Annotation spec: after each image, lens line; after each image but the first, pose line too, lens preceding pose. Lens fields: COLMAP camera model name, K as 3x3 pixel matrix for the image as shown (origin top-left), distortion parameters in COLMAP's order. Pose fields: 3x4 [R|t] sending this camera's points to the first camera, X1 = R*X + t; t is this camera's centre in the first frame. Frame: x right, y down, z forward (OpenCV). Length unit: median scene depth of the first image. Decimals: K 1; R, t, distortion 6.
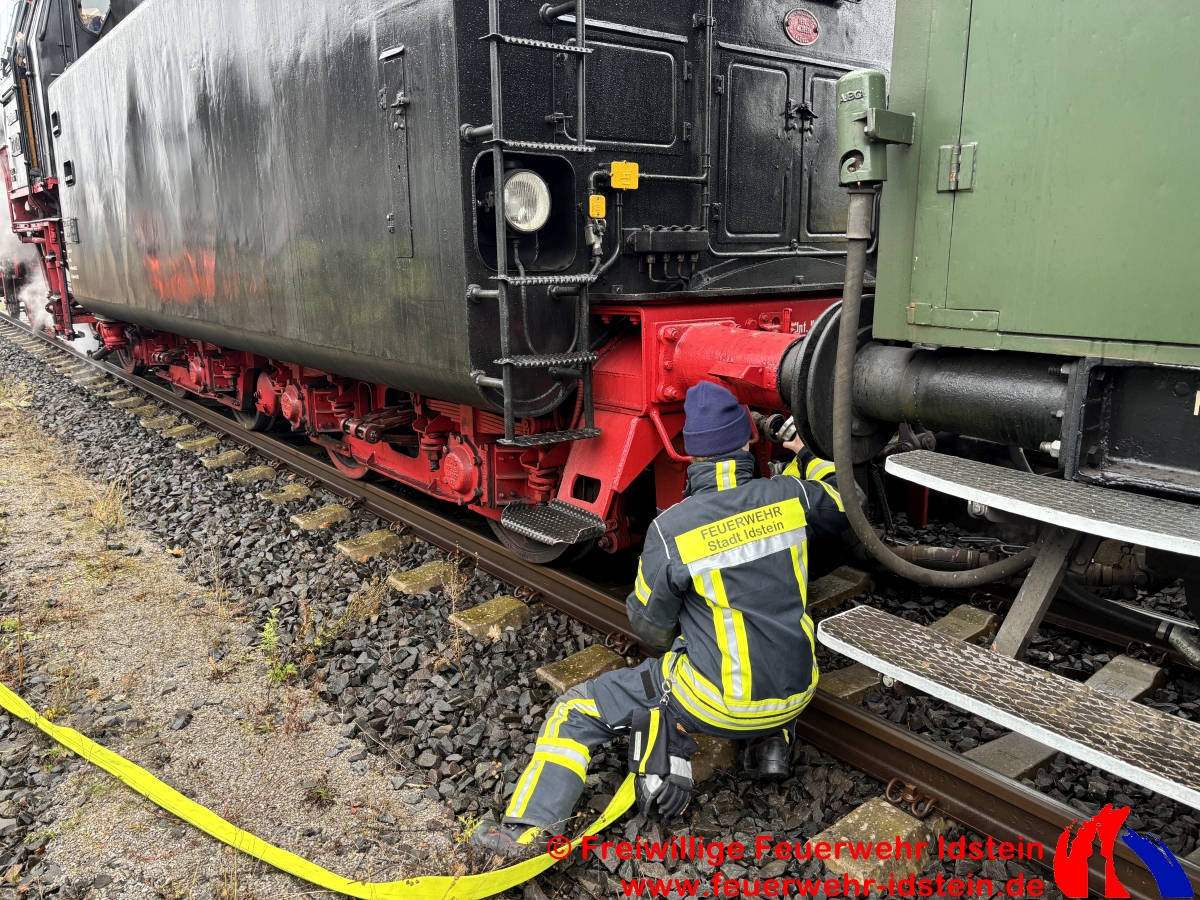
lens RADIAL K [[897.0, 0, 600.0], [0, 897.0, 450.0], [0, 0, 1]] dist [0.090726, -0.124774]
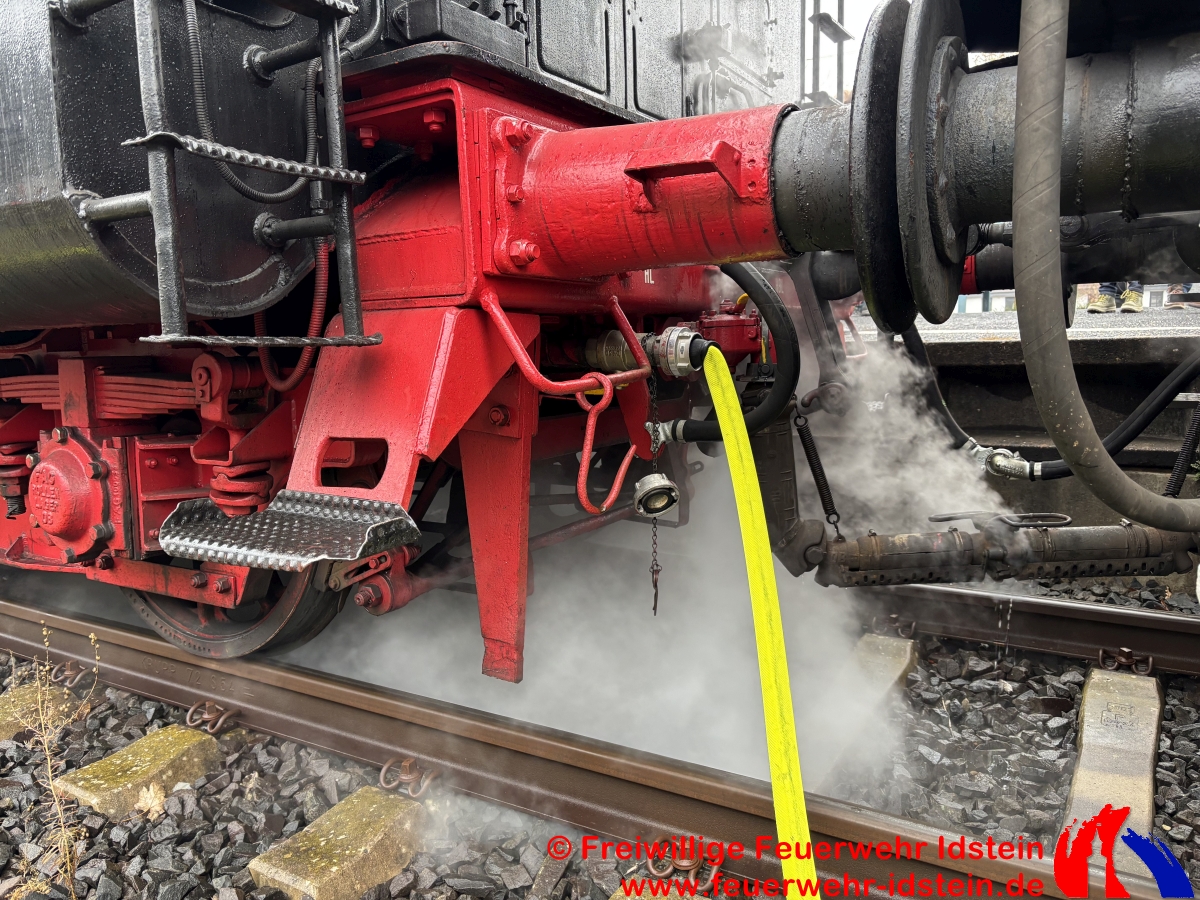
lens RADIAL K [[897.0, 0, 600.0], [0, 897.0, 450.0], [0, 0, 1]] dist [0.090726, -0.124774]
pose [[0.934671, -0.053124, 0.351521, -0.051091], [0.089980, 0.991928, -0.089344, 0.075632], [-0.343937, 0.115137, 0.931907, 0.413764]]
